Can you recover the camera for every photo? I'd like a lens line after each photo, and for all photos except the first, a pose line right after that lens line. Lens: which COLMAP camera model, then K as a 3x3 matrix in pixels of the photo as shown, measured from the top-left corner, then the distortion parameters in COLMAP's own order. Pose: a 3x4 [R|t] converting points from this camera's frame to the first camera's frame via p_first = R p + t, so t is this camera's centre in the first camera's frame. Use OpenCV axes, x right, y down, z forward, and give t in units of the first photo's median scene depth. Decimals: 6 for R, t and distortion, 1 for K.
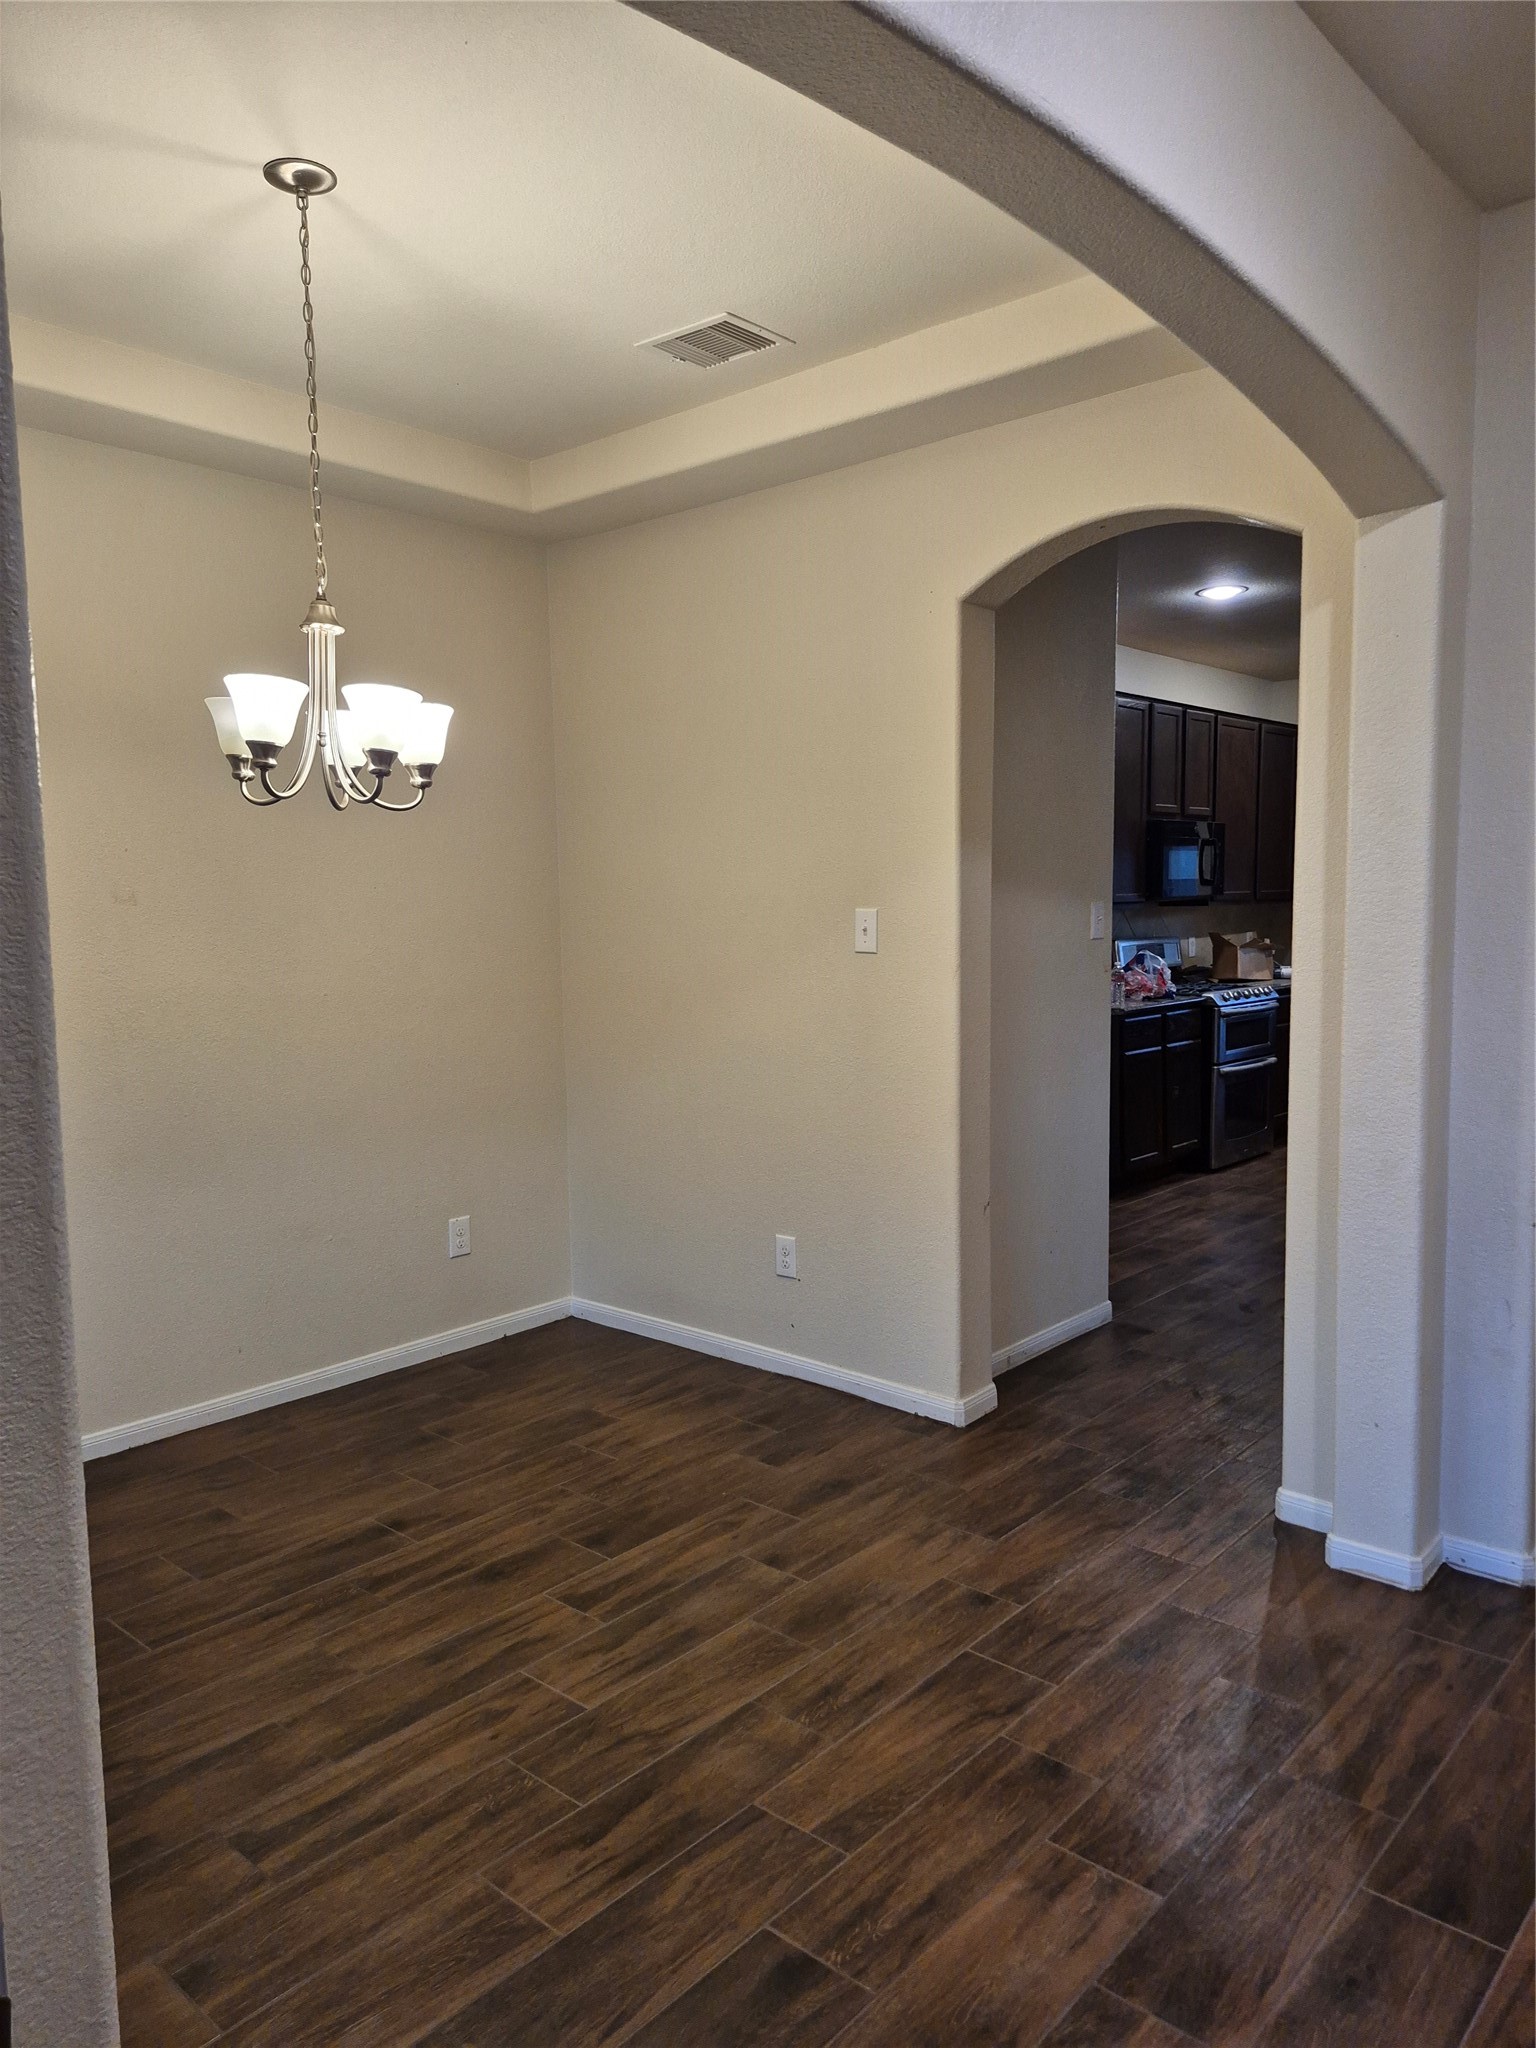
lens RADIAL K [[1423.7, 0, 768.0], [0, 1423.7, 1024.0], [0, 0, 1]] dist [0.066274, -0.072952]
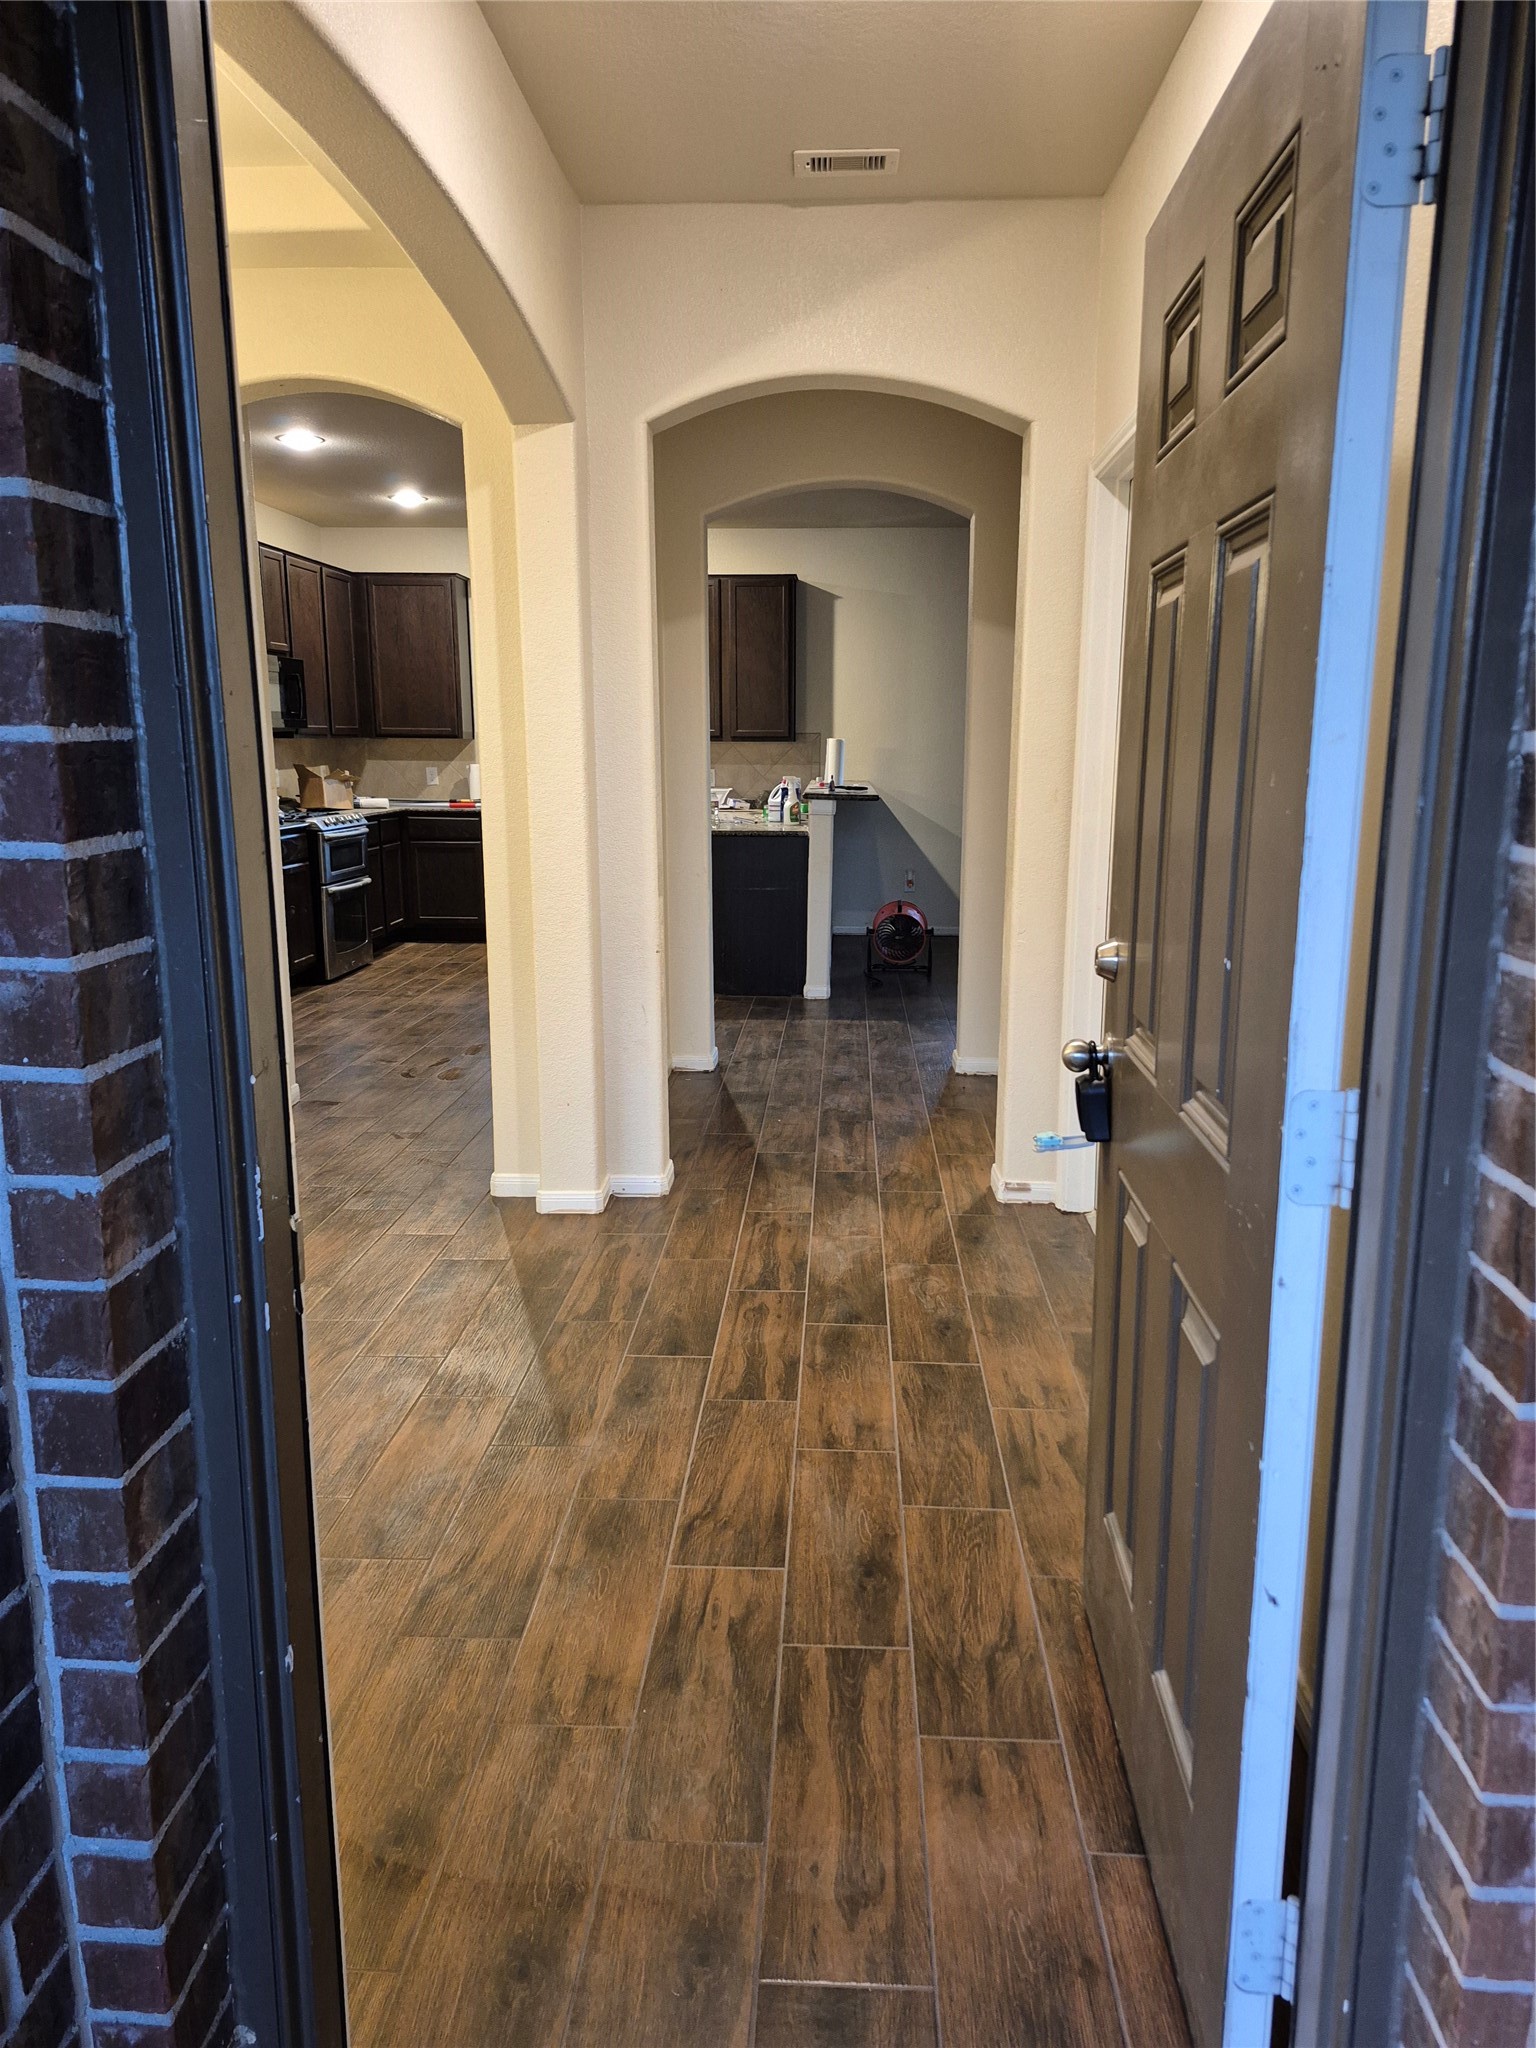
lens RADIAL K [[1423.7, 0, 768.0], [0, 1423.7, 1024.0], [0, 0, 1]] dist [0.066274, -0.072952]
pose [[0.783715, -0.105225, 0.612142, -0.264947], [0.039547, 0.991999, 0.119890, 0.040673], [-0.619860, -0.069751, 0.781606, -0.198397]]
